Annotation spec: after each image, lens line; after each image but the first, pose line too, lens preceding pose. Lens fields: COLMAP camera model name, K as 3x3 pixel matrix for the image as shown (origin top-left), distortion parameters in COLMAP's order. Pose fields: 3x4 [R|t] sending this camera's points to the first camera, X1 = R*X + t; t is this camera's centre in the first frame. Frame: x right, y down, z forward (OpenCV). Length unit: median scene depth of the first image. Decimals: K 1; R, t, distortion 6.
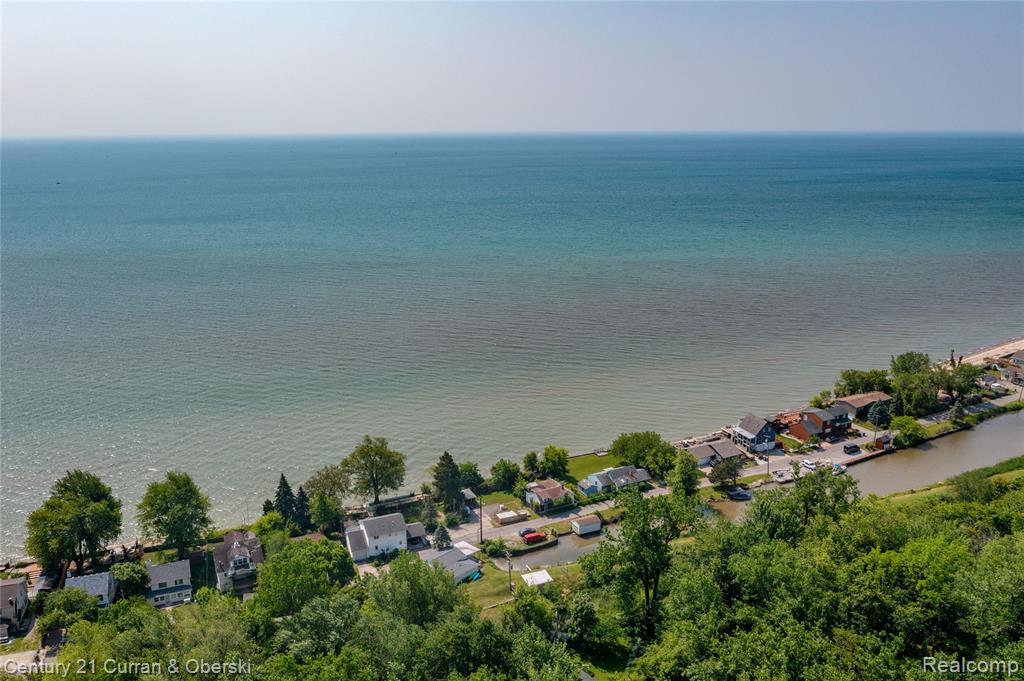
lens RADIAL K [[798.0, 0, 512.0], [0, 798.0, 340.5], [0, 0, 1]] dist [-0.017951, -0.005953]
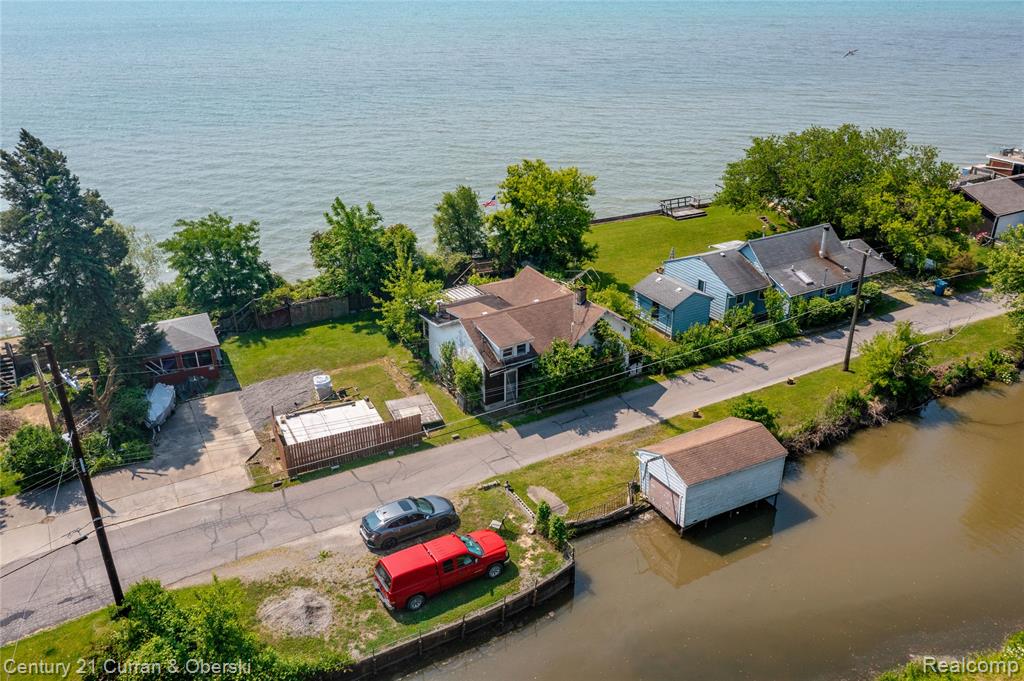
lens RADIAL K [[798.0, 0, 512.0], [0, 798.0, 340.5], [0, 0, 1]] dist [-0.017951, -0.005953]
pose [[0.999467, -0.015819, 0.028550, 0.036506], [0.010459, 0.983795, 0.178991, 0.156234], [-0.030918, -0.178598, 0.983436, 0.778120]]
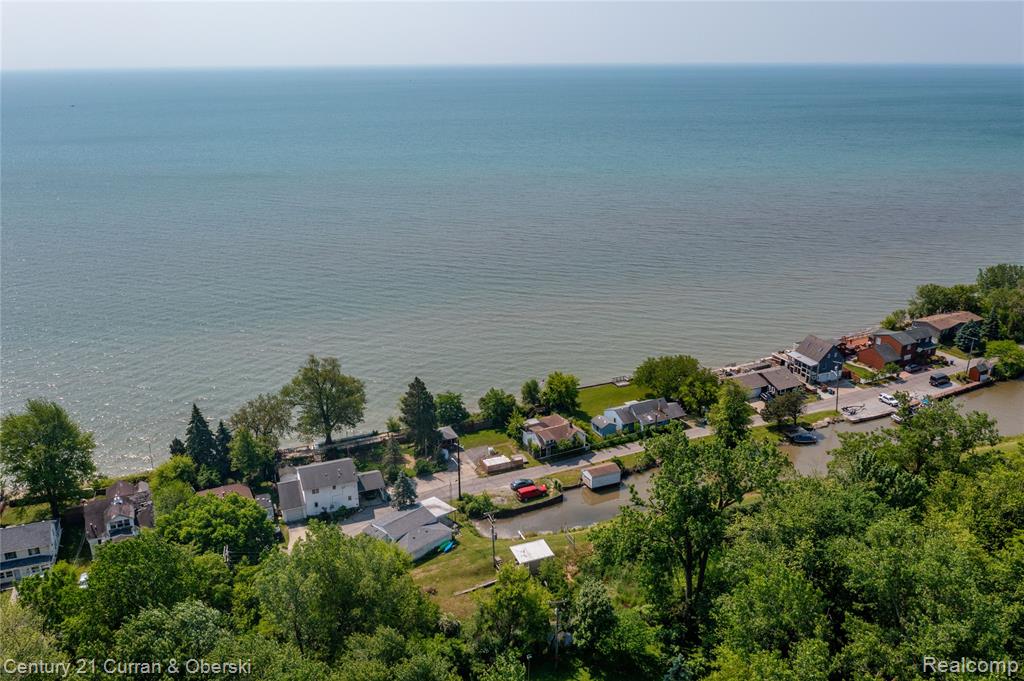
lens RADIAL K [[798.0, 0, 512.0], [0, 798.0, 340.5], [0, 0, 1]] dist [-0.017951, -0.005953]
pose [[0.999786, 0.006705, -0.019546, 0.022024], [-0.005130, 0.996817, 0.079557, 0.043455], [0.020017, -0.079440, 0.996639, 0.249410]]
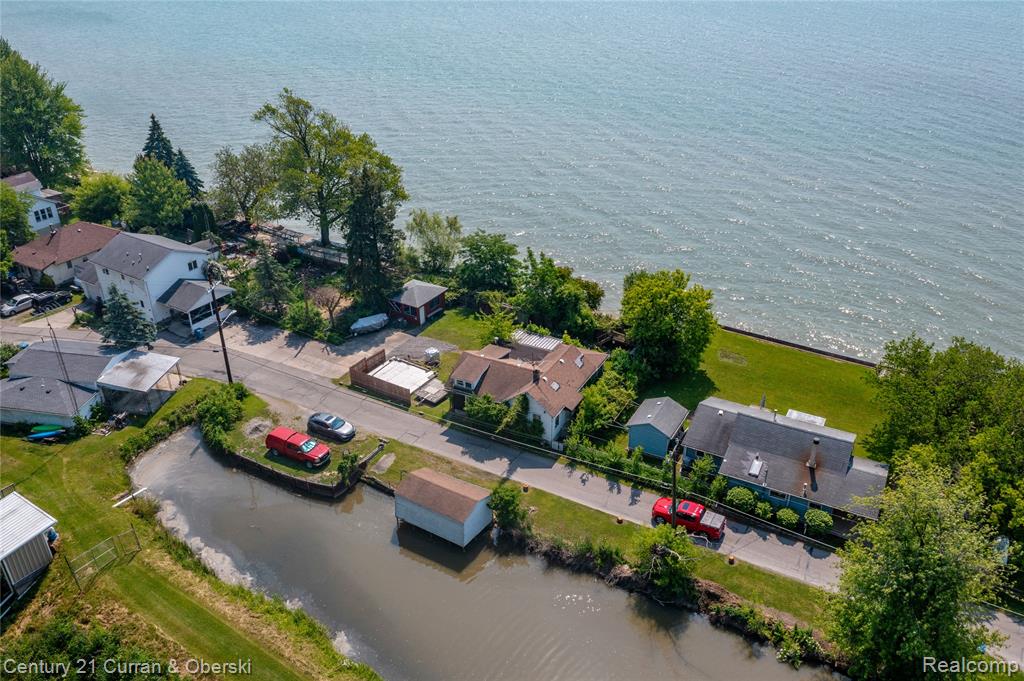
lens RADIAL K [[798.0, 0, 512.0], [0, 798.0, 340.5], [0, 0, 1]] dist [-0.017951, -0.005953]
pose [[0.554306, 0.402577, -0.728475, 0.287505], [-0.216072, 0.914837, 0.341154, 0.064459], [0.803777, -0.031701, 0.594086, 0.810800]]
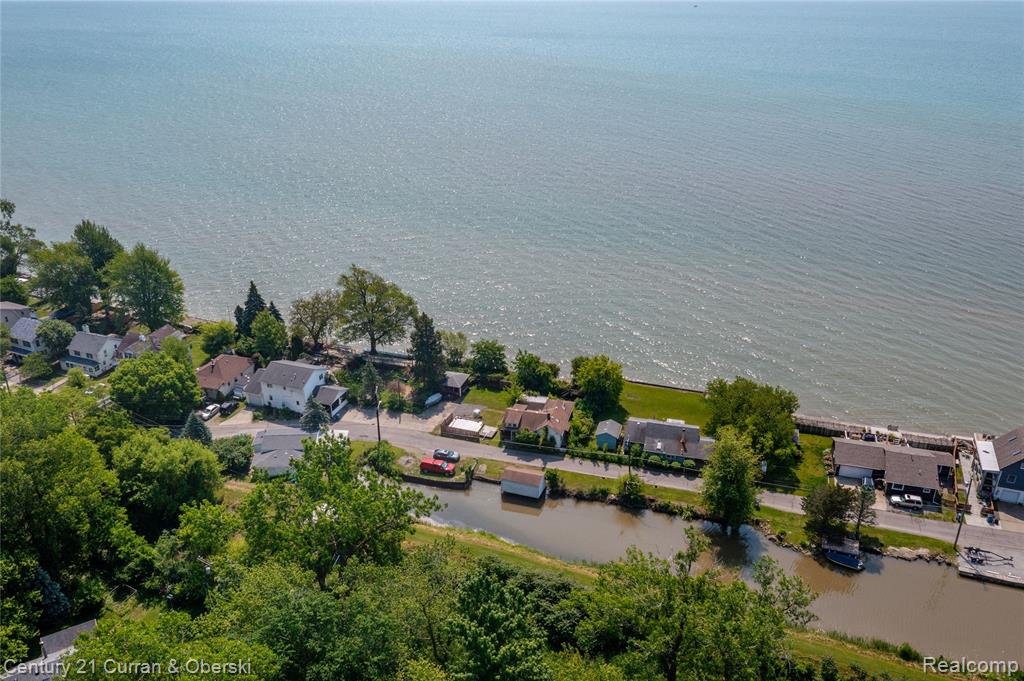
lens RADIAL K [[798.0, 0, 512.0], [0, 798.0, 340.5], [0, 0, 1]] dist [-0.017951, -0.005953]
pose [[0.730685, 0.294592, -0.615886, 0.424669], [-0.179572, 0.953278, 0.242930, -0.026554], [0.658676, -0.066909, 0.749446, 0.506302]]
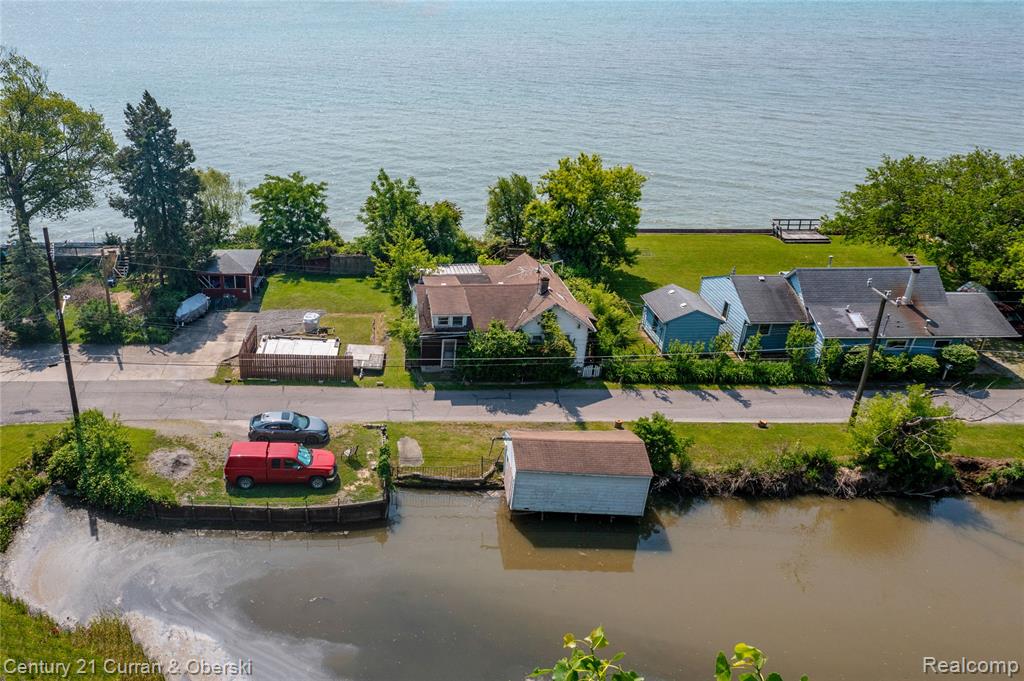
lens RADIAL K [[780.7, 0, 290.5], [0, 780.7, 340.9], [0, 0, 1]] dist [-0.028701, 0.003354]
pose [[0.847800, 0.199504, -0.491358, 0.117095], [-0.099874, 0.970025, 0.221532, 0.157461], [0.520826, -0.138741, 0.842313, 0.773043]]
